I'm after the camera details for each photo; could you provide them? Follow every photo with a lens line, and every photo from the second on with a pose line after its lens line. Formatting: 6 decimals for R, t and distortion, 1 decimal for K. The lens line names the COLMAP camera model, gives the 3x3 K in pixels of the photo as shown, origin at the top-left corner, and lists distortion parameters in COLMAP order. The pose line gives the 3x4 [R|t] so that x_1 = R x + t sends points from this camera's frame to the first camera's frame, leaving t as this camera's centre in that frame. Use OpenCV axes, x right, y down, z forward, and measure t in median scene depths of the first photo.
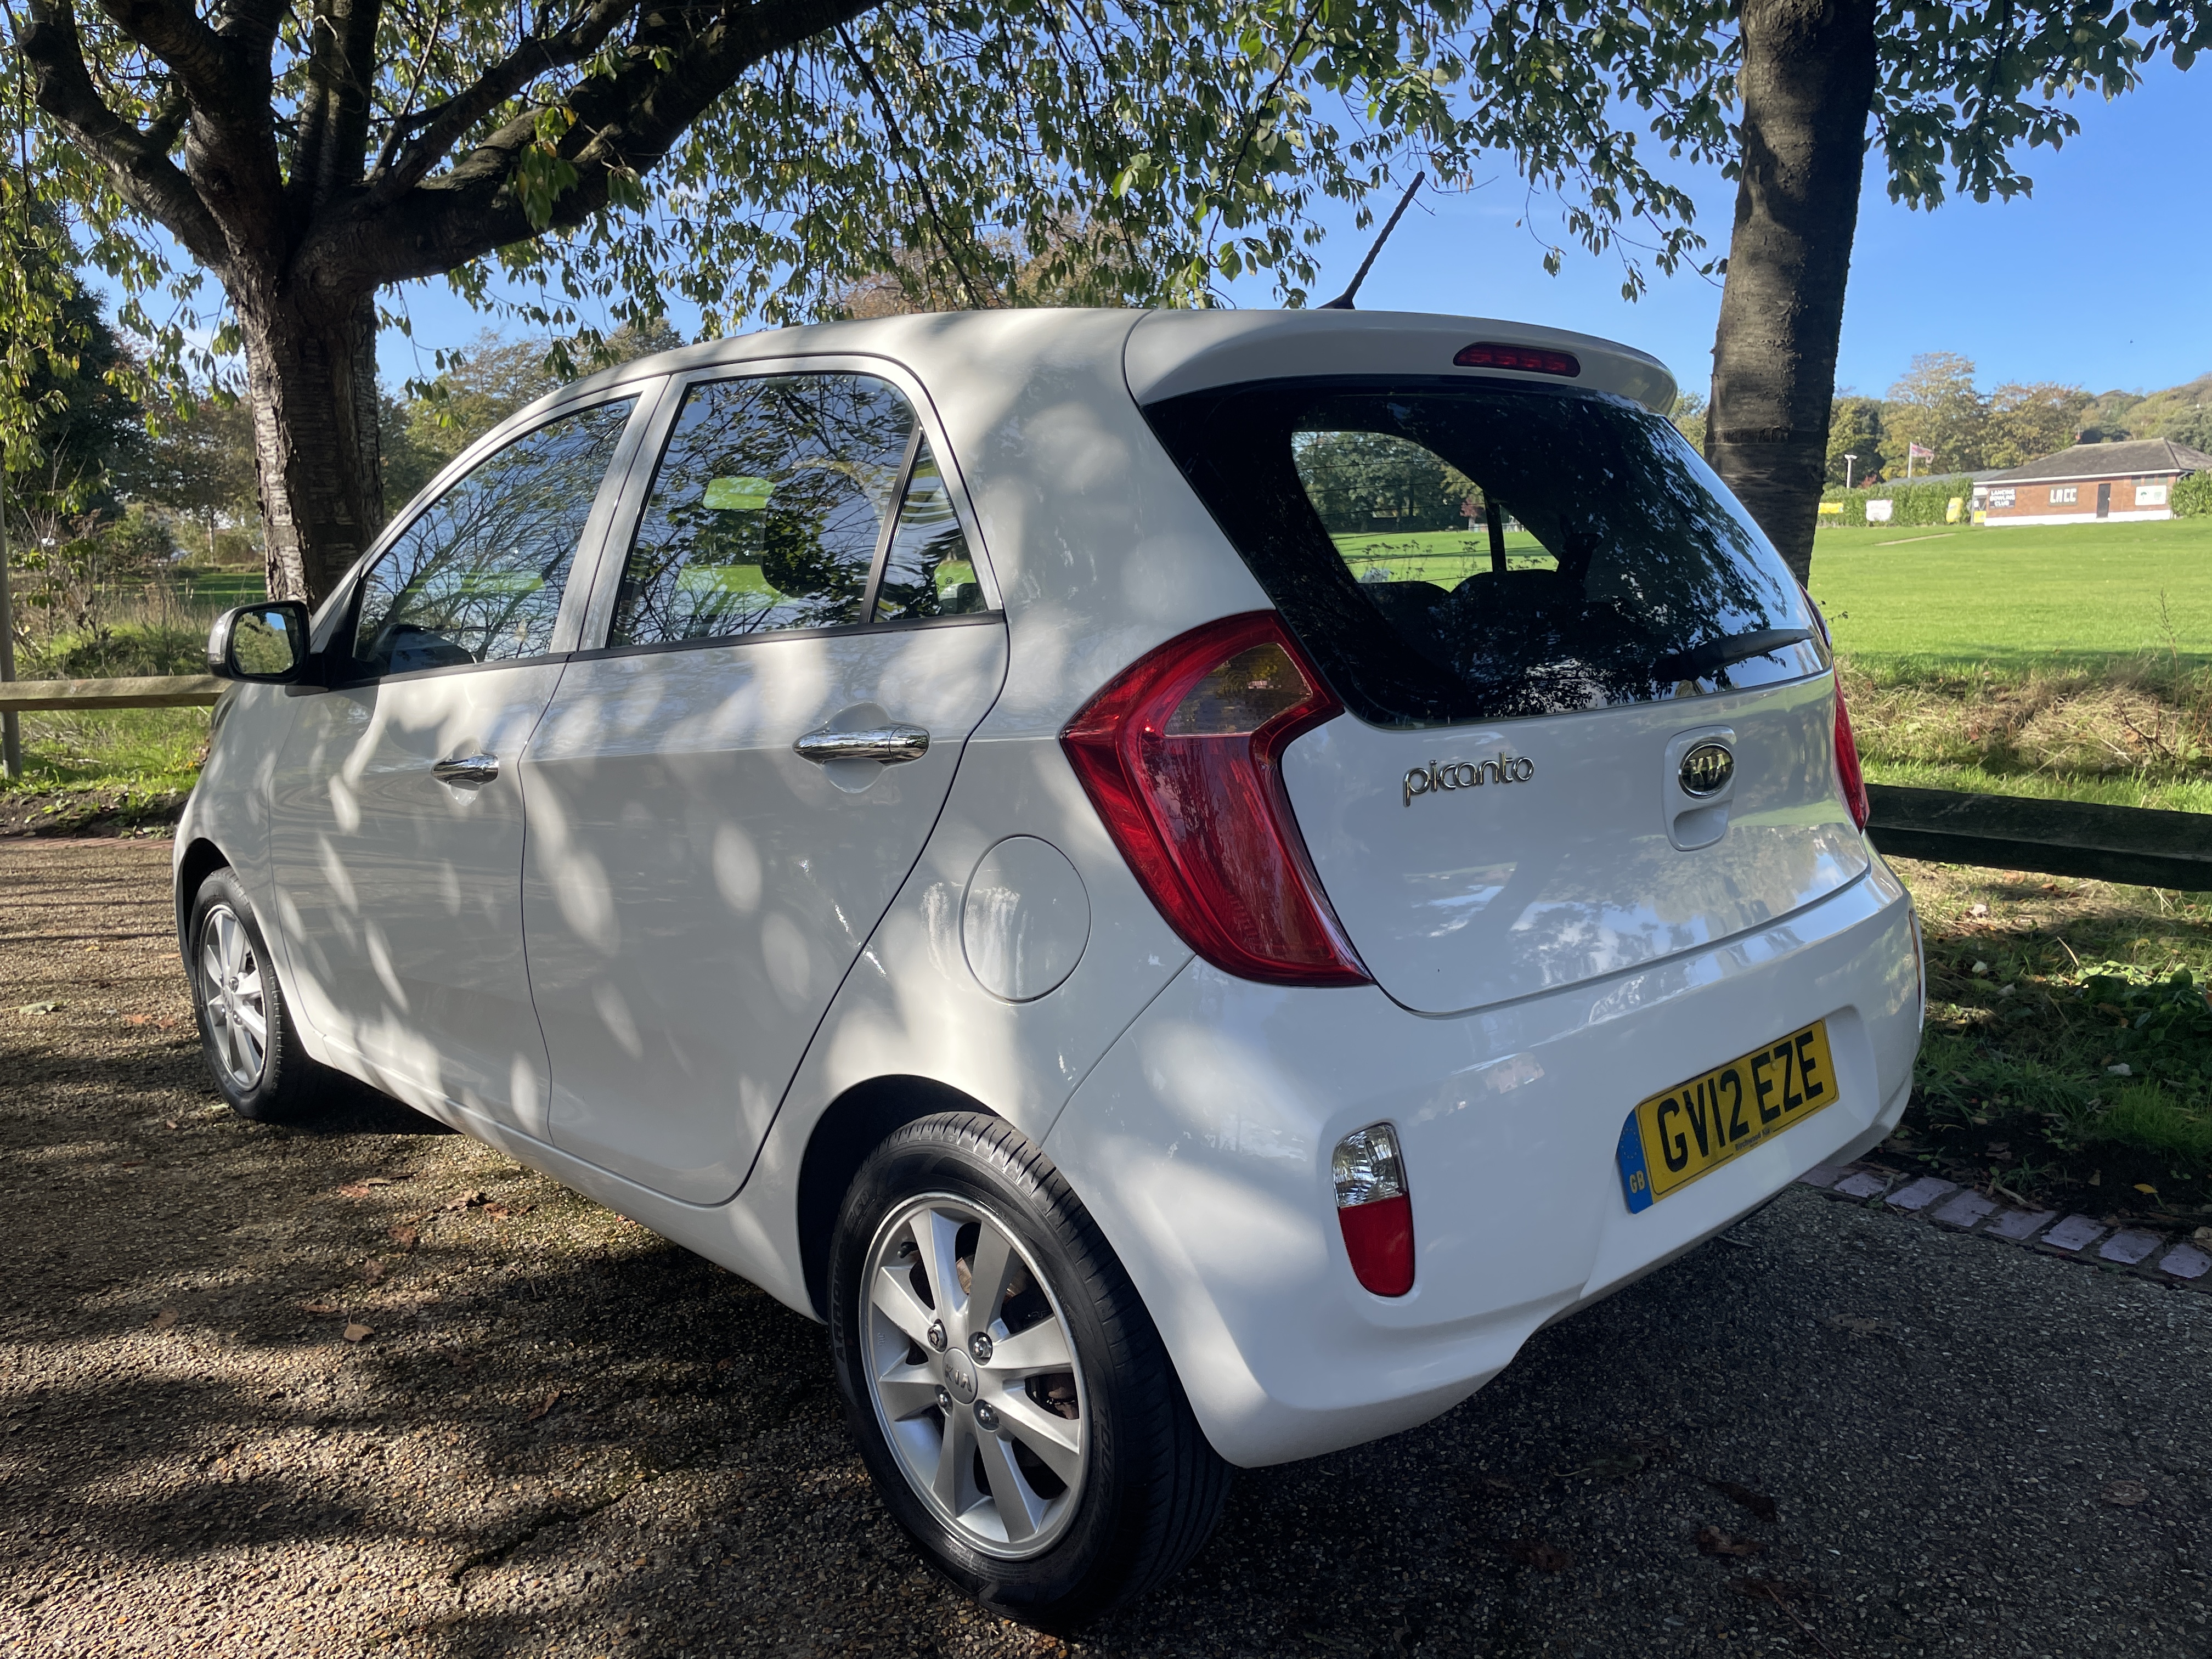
lens RADIAL K [[1703.7, 0, 1106.0], [0, 1703.7, 829.5], [0, 0, 1]] dist [0.007587, 0.003648]
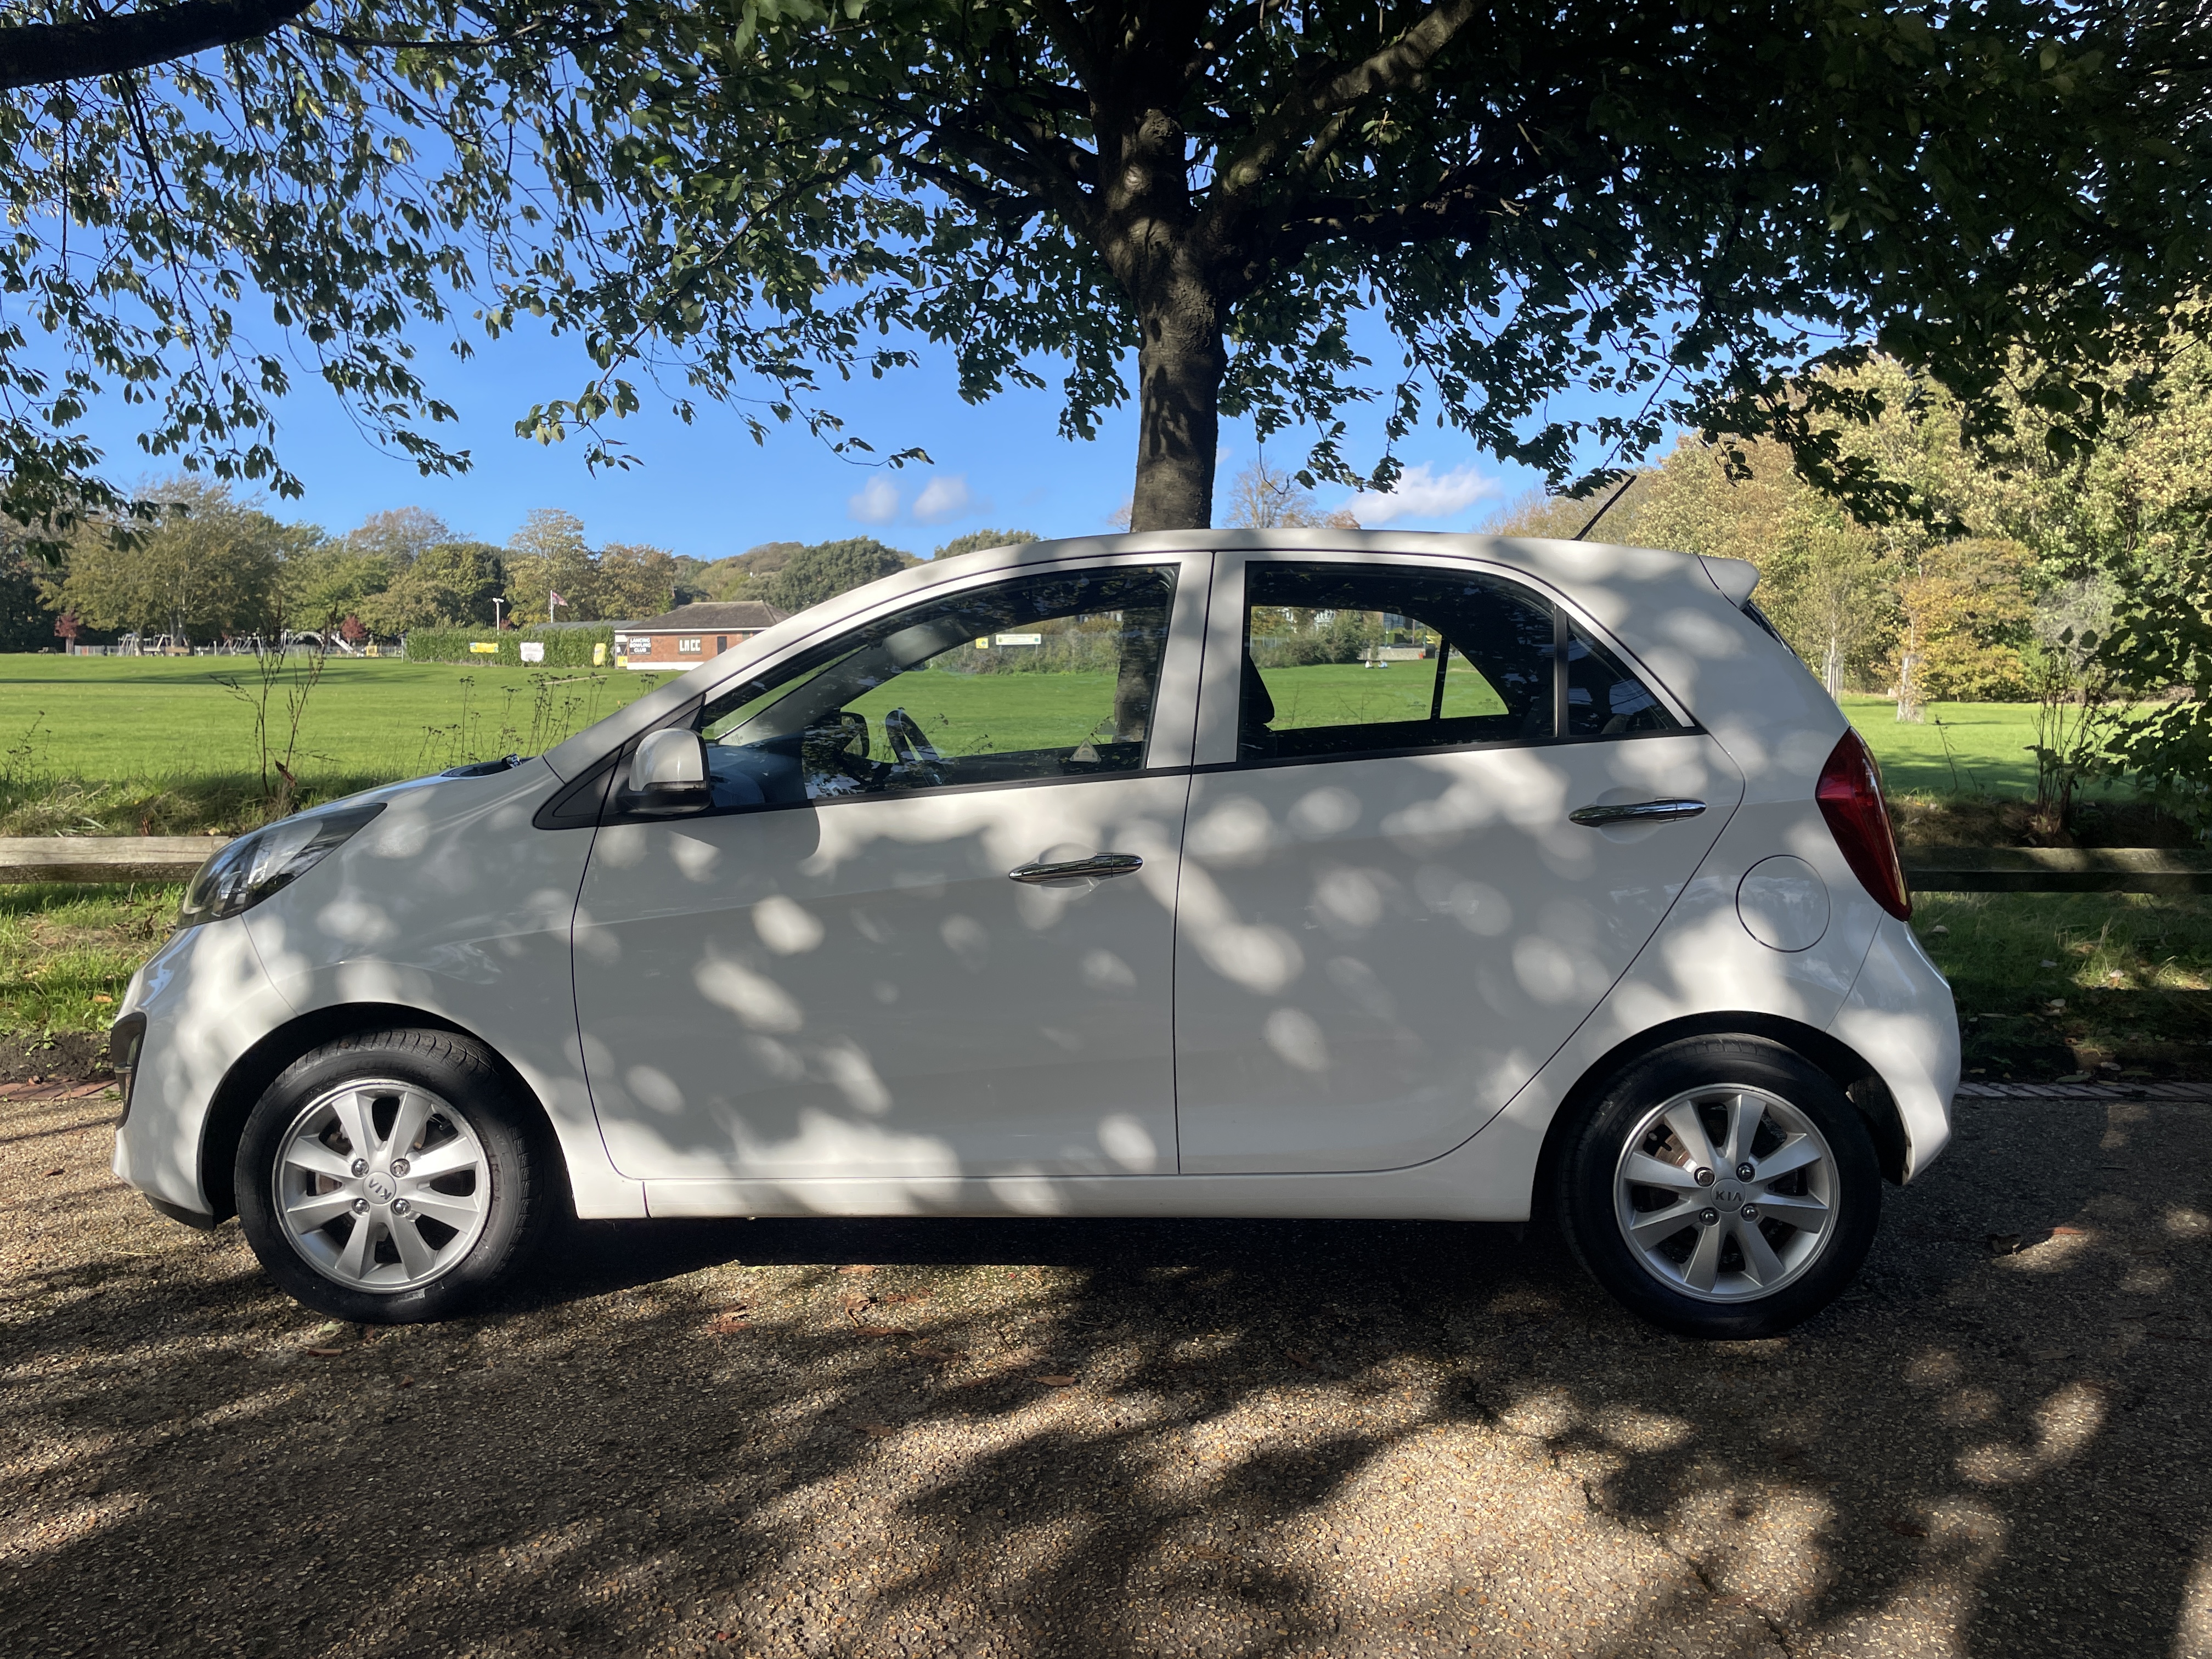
lens RADIAL K [[1678.5, 0, 1135.7], [0, 1678.5, 833.4], [0, 0, 1]] dist [0.066006, -0.095133]
pose [[0.700664, -0.044860, 0.712080, -1.475955], [0.098926, 0.994490, -0.034689, -0.023457], [-0.706600, 0.094749, 0.701241, 0.189401]]
